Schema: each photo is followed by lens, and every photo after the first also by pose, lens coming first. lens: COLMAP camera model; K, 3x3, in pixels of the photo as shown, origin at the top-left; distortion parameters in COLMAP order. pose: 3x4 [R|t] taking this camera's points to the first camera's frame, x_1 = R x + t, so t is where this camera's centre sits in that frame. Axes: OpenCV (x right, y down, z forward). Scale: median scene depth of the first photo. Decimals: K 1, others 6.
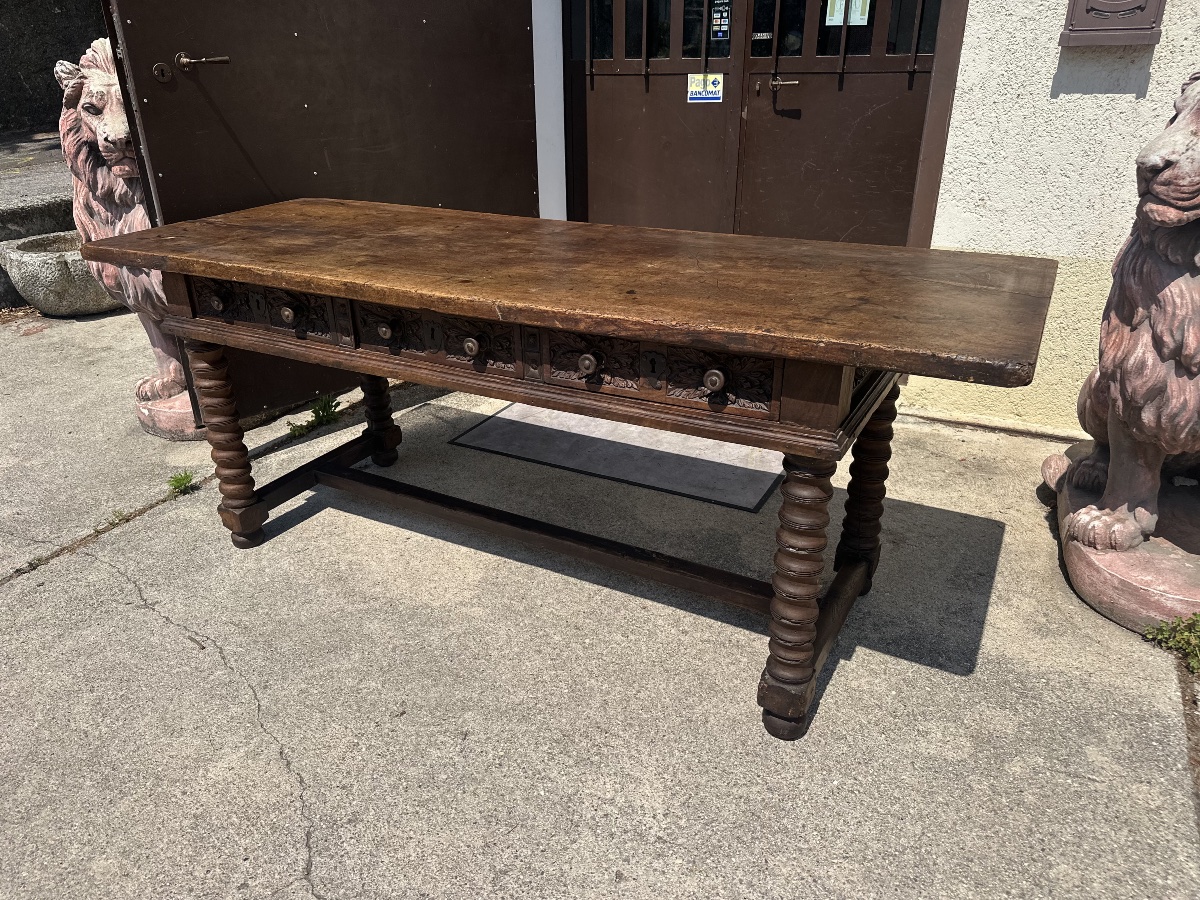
lens RADIAL K [[848.5, 0, 588.1], [0, 848.5, 461.8], [0, 0, 1]] dist [0.024148, -0.025838]
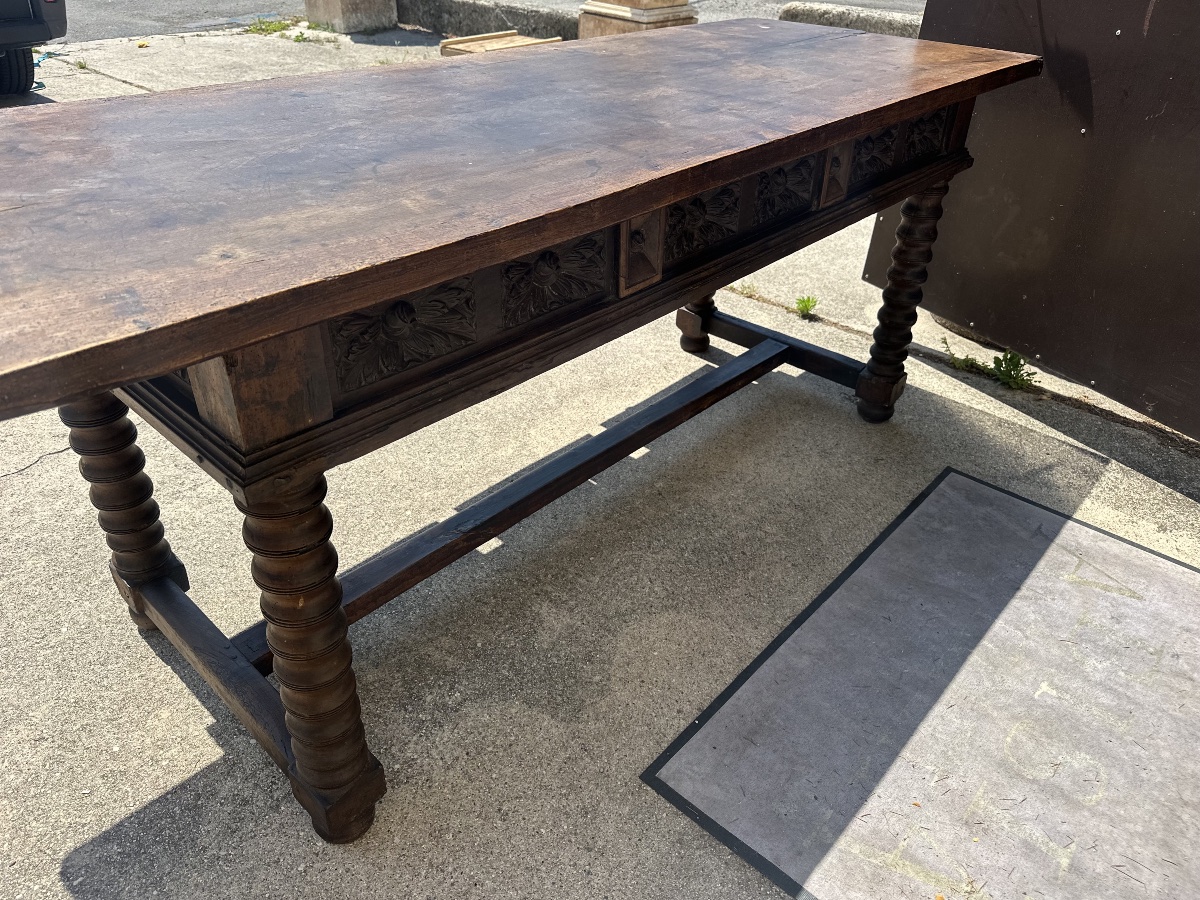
lens RADIAL K [[850.1, 0, 606.3], [0, 850.1, 455.3], [0, 0, 1]] dist [0.017861, -0.020102]
pose [[-0.216599, 0.551837, -0.805333, 0.656704], [-0.451991, 0.674494, 0.583748, -0.459981], [0.865326, 0.490442, 0.103330, 1.074397]]
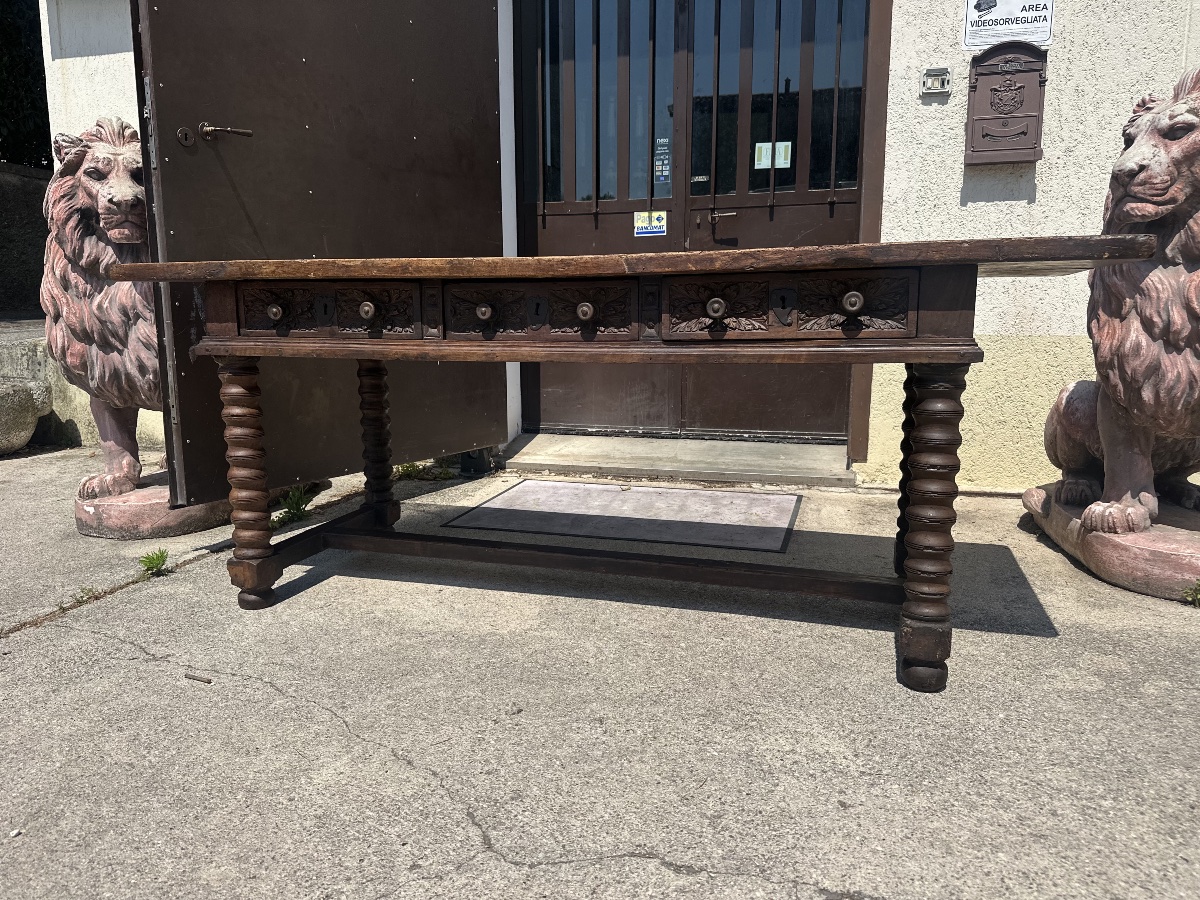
lens RADIAL K [[847.7, 0, 599.7], [0, 847.7, 451.5], [0, 0, 1]] dist [0.022546, -0.027149]
pose [[0.978960, -0.021549, 0.202909, -0.281192], [0.076629, 0.960448, -0.267707, 0.253592], [-0.189115, 0.277623, 0.941892, 0.074727]]
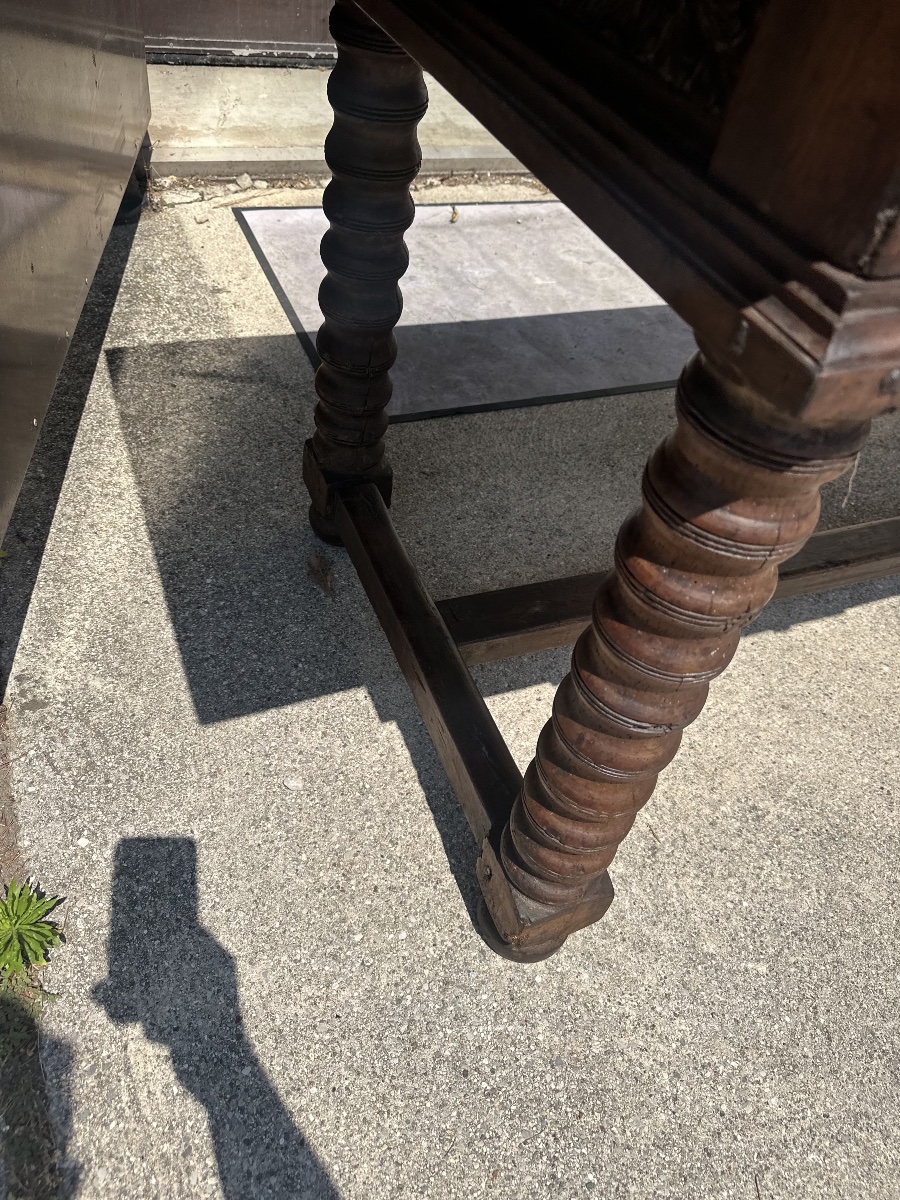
lens RADIAL K [[847.7, 0, 445.9], [0, 847.7, 600.7], [0, 0, 1]] dist [0.022546, -0.027149]
pose [[0.614614, -0.492025, 0.616572, -0.691697], [0.198333, 0.852909, 0.482919, -0.226751], [-0.763488, -0.174522, 0.621795, 1.042879]]
